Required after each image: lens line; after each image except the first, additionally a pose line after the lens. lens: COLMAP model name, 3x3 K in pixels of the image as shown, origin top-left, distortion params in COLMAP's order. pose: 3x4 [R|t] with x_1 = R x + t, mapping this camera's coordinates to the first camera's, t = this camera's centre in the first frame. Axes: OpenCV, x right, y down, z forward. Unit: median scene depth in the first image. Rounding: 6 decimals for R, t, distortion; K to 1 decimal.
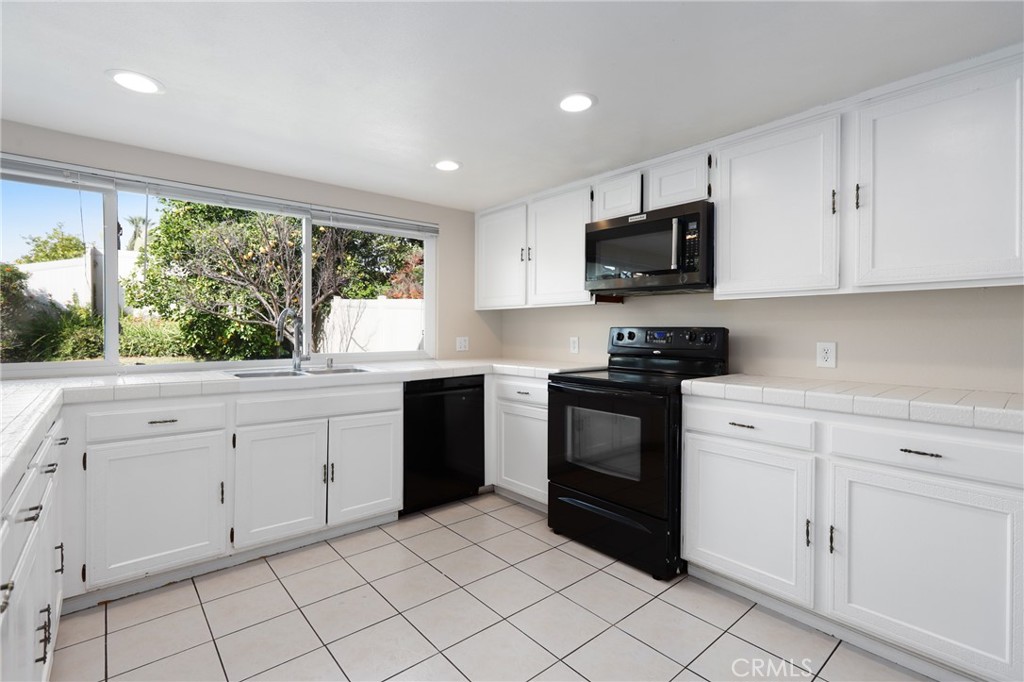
lens RADIAL K [[470.4, 0, 506.9], [0, 470.4, 333.3], [0, 0, 1]] dist [0.000022, 0.000076]
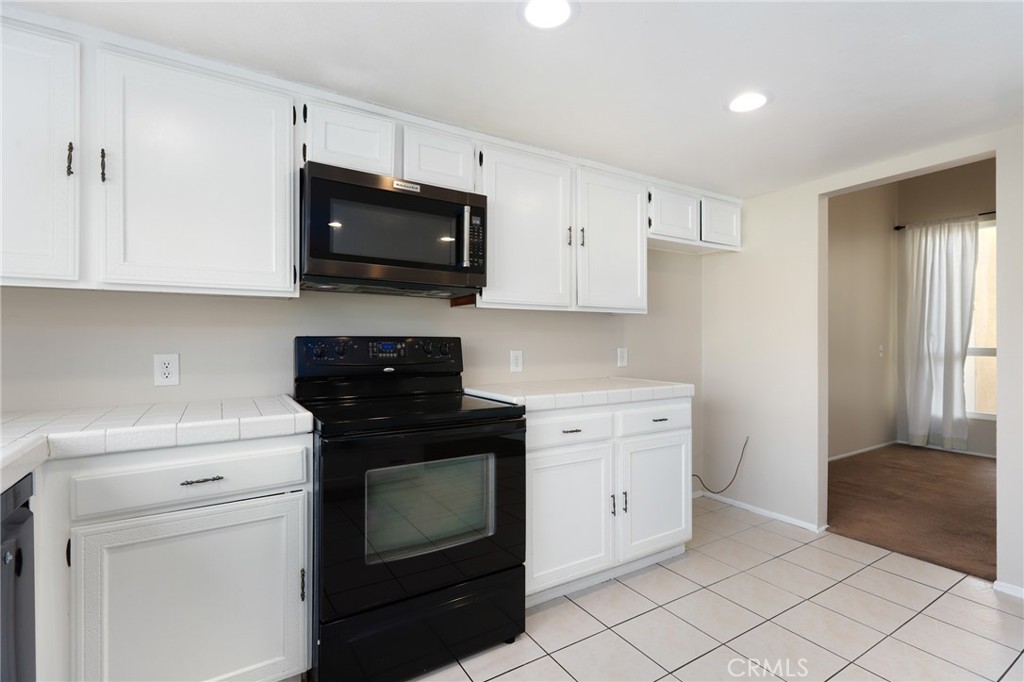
lens RADIAL K [[475.9, 0, 512.0], [0, 475.9, 341.0], [0, 0, 1]] dist [-0.000545, -0.000163]
pose [[0.147949, -0.002651, 0.988991, -0.404229], [0.008208, 0.999965, 0.001452, -0.005299], [-0.988961, 0.007903, 0.147965, 0.693440]]
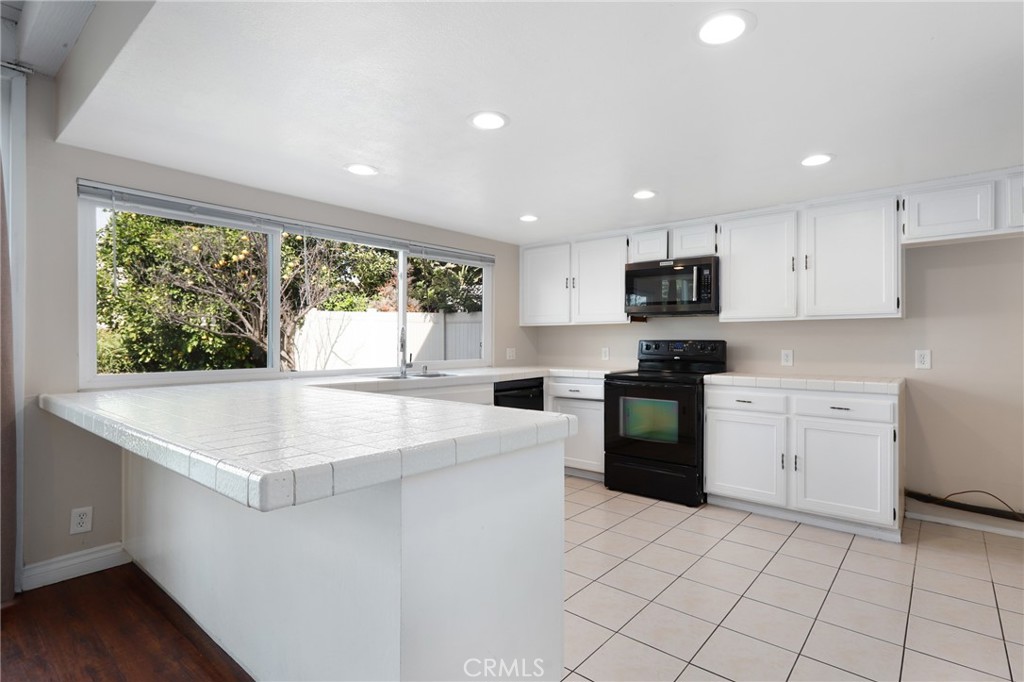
lens RADIAL K [[500.6, 0, 551.4], [0, 500.6, 343.8], [0, 0, 1]] dist [-0.001706, -0.000006]
pose [[0.980114, -0.002994, 0.198414, -0.345137], [0.003793, 0.999986, -0.003647, 0.001799], [-0.198400, 0.004327, 0.980111, -0.390613]]
